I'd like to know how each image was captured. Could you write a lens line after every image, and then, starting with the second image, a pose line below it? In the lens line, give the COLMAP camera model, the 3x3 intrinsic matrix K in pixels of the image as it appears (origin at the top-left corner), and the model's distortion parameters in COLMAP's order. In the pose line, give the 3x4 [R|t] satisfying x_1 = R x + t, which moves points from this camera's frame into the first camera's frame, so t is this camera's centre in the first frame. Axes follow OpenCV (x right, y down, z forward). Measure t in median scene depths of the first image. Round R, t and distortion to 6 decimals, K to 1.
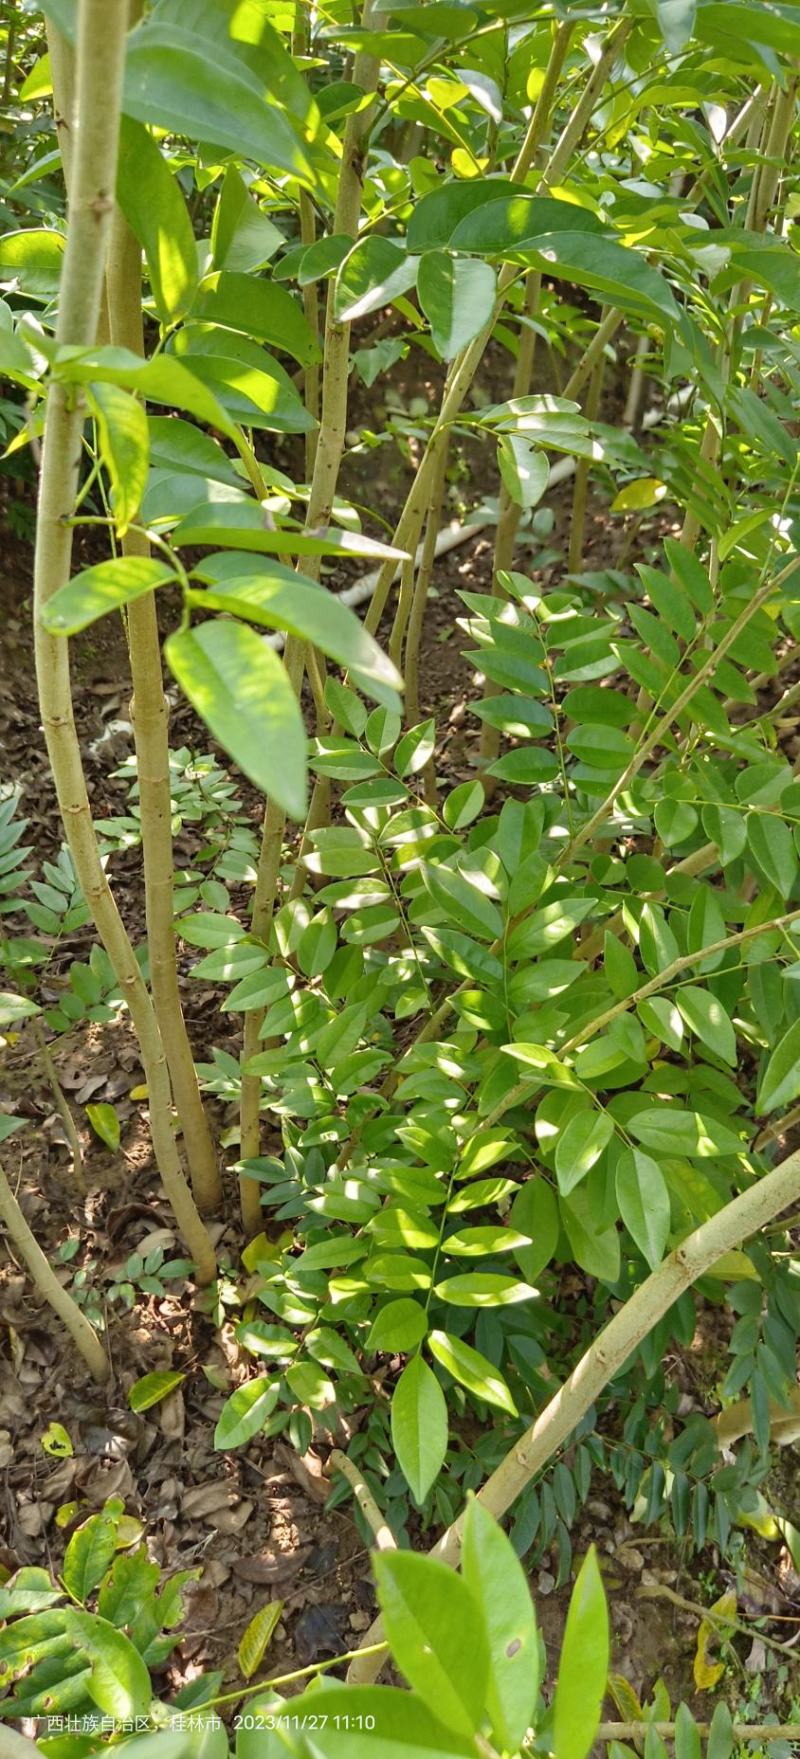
lens RADIAL K [[1281.4, 0, 400.0], [0, 1281.4, 879.5], [0, 0, 1]] dist [0.080547, -0.103336]
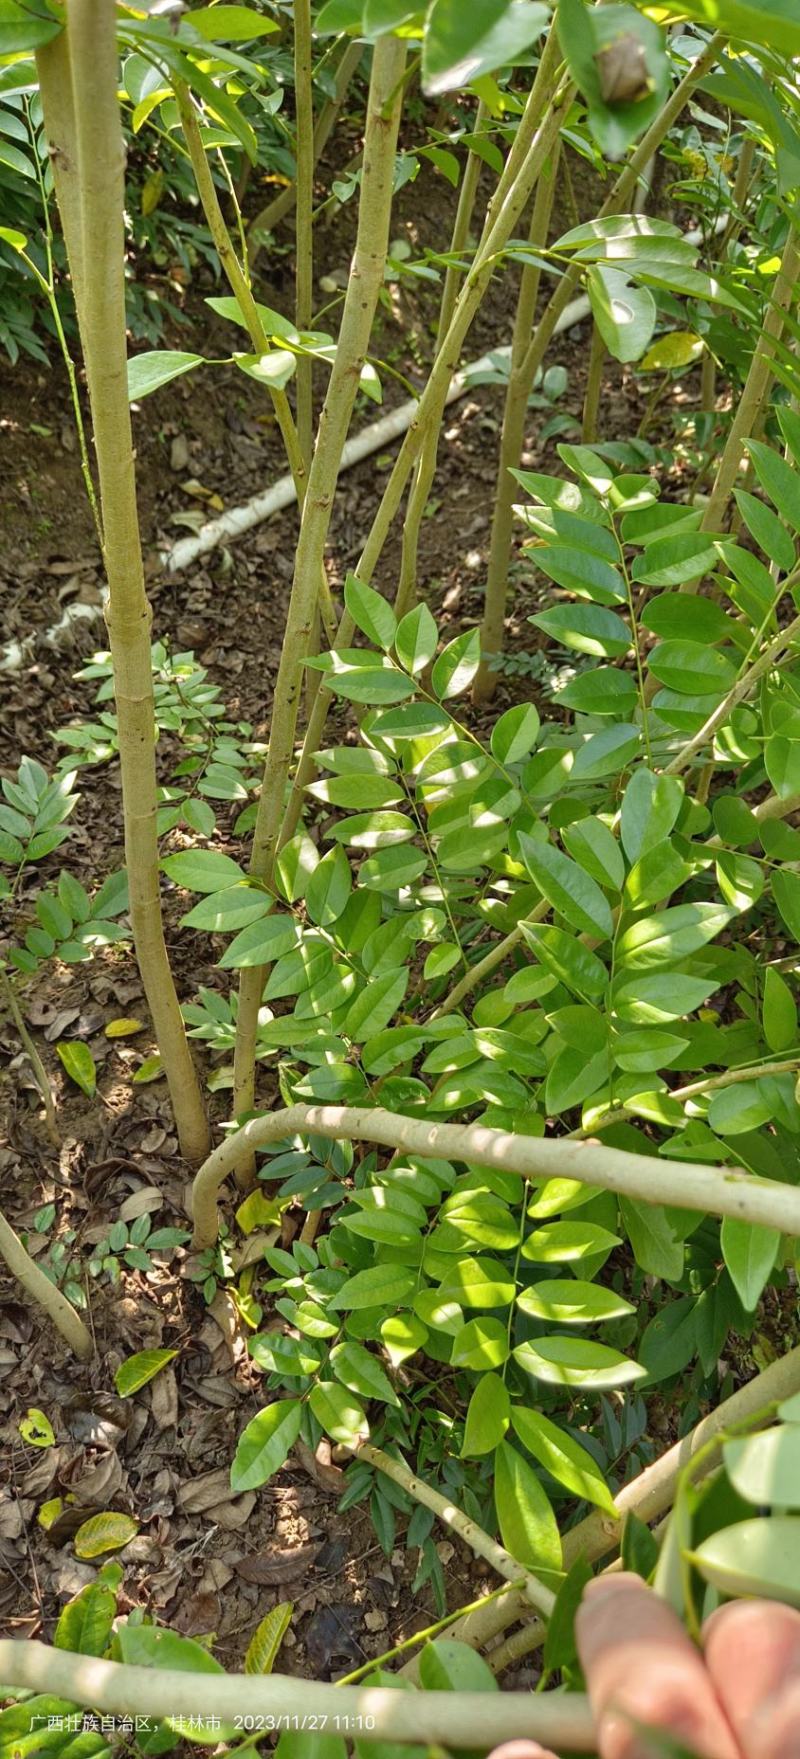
lens RADIAL K [[1281.4, 0, 400.0], [0, 1281.4, 879.5], [0, 0, 1]] dist [0.080547, -0.103336]
pose [[0.999520, -0.001688, 0.030924, -0.038073], [-0.001308, 0.995322, 0.096605, -0.034573], [-0.030943, -0.096599, 0.994842, 0.127656]]
